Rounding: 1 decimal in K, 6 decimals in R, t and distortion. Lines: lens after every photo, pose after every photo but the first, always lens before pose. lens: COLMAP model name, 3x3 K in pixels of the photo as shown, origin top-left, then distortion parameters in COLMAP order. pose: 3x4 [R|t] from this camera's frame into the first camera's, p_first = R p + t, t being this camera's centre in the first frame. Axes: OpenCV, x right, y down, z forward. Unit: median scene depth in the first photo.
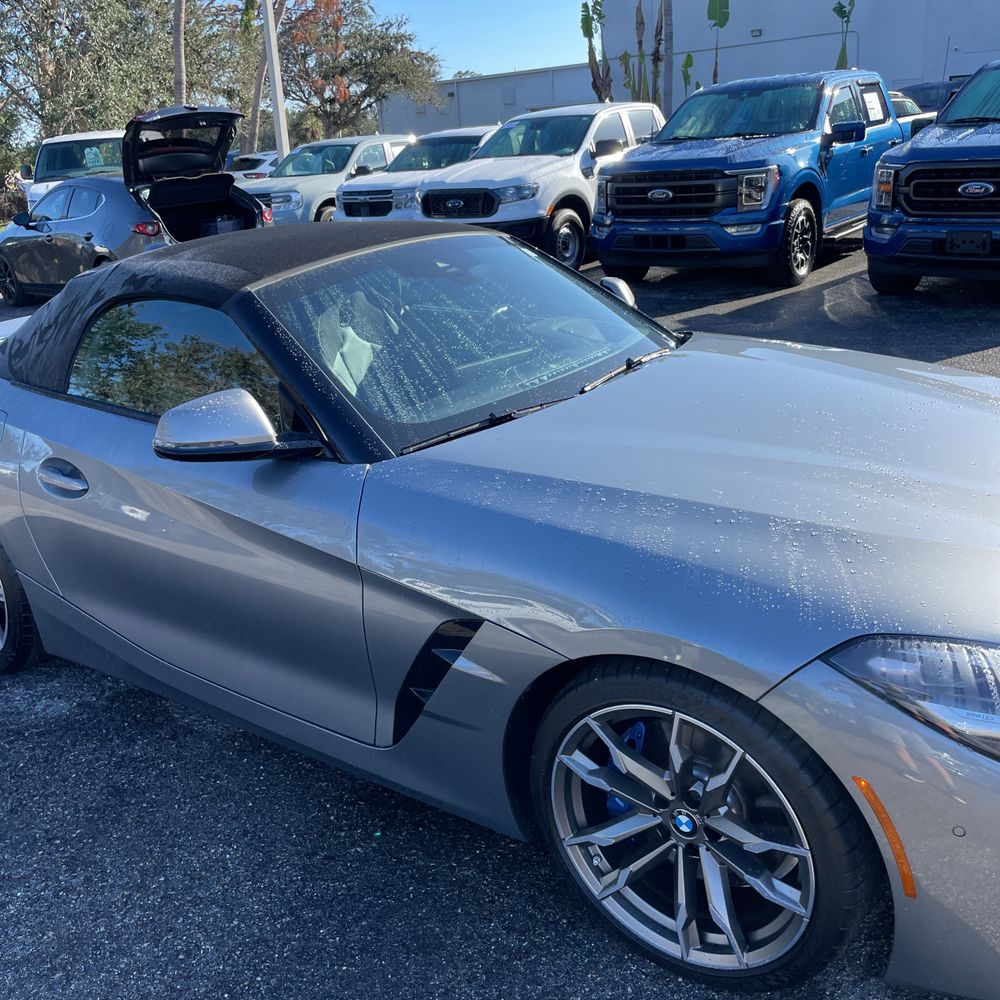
lens RADIAL K [[1028.2, 0, 493.6], [0, 1028.2, 486.9], [0, 0, 1]] dist [0.083541, -0.112436]
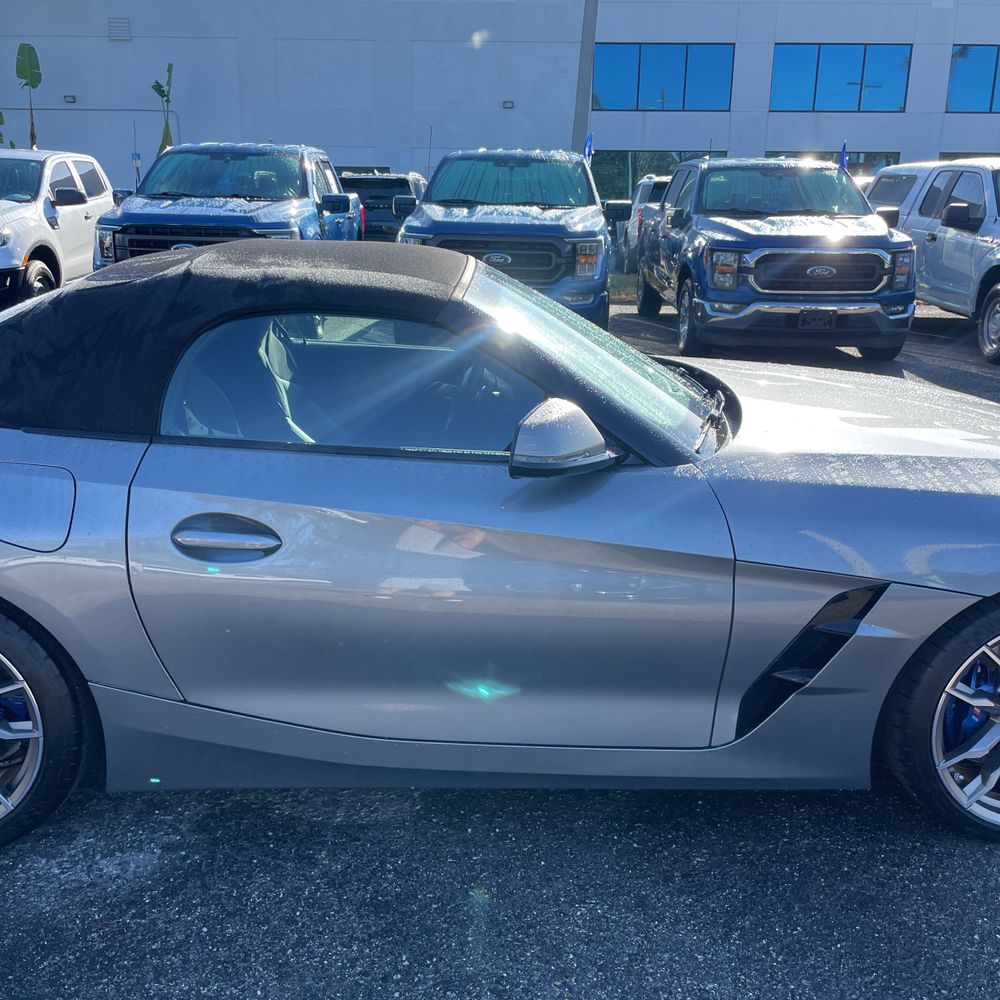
lens RADIAL K [[1032.8, 0, 503.5], [0, 1032.8, 502.4], [0, 0, 1]] dist [0.075687, -0.110547]
pose [[0.786021, -0.098158, 0.610357, -0.258667], [0.132674, 0.991093, -0.011471, 0.000606], [-0.603795, 0.089995, 0.792044, 0.092740]]
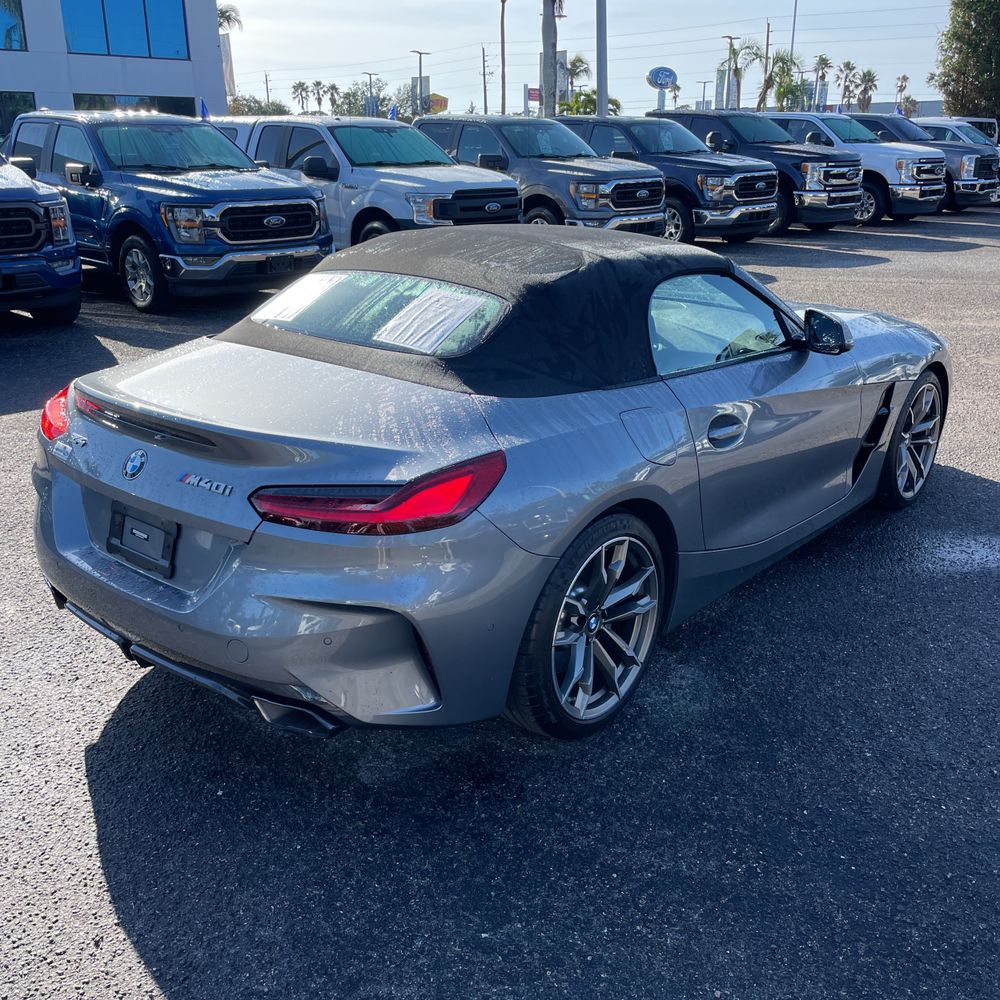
lens RADIAL K [[1018.0, 0, 511.8], [0, 1018.0, 500.5], [0, 0, 1]] dist [0.093275, -0.127239]
pose [[0.069192, -0.267177, 0.961160, -0.557617], [0.314321, 0.920235, 0.233174, -0.100156], [-0.946792, 0.285979, 0.147652, 0.387602]]
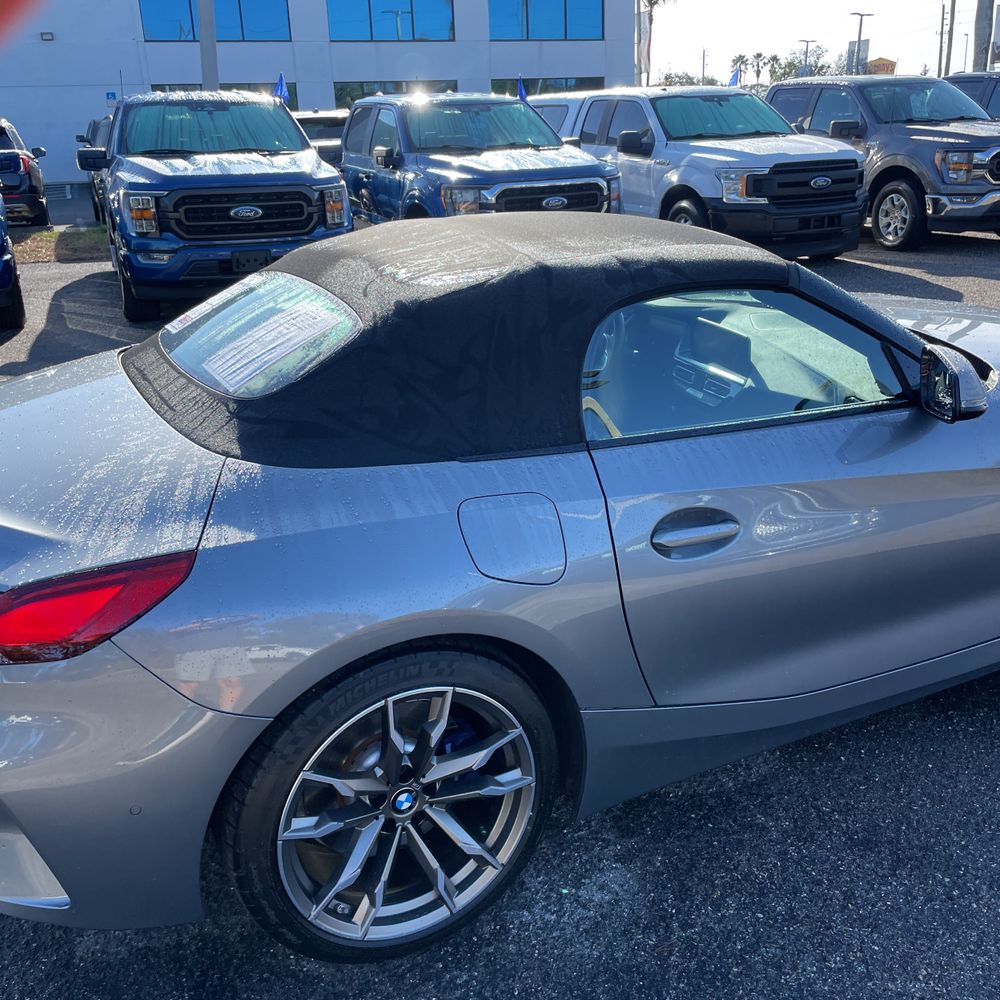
lens RADIAL K [[1027.1, 0, 505.5], [0, 1027.1, 491.0], [0, 0, 1]] dist [0.078779, -0.103879]
pose [[0.456588, -0.249006, 0.854121, -0.400071], [0.285985, 0.950161, 0.124126, -0.061289], [-0.842461, 0.187592, 0.505044, 0.262164]]
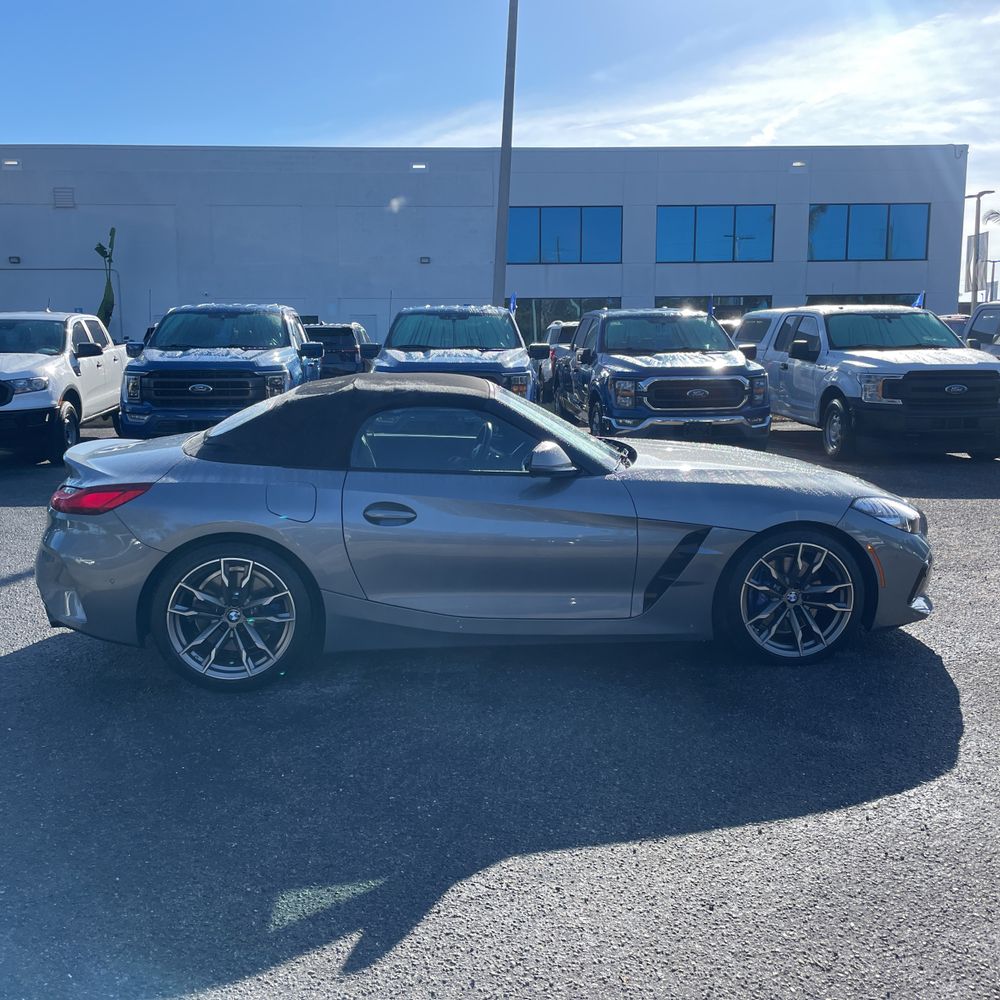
lens RADIAL K [[1034.4, 0, 497.3], [0, 1034.4, 496.8], [0, 0, 1]] dist [0.117108, -0.205123]
pose [[0.733803, -0.040199, 0.678172, -0.488435], [0.175641, 0.975534, -0.132223, 0.073089], [-0.656265, 0.216140, 0.722911, -0.090712]]
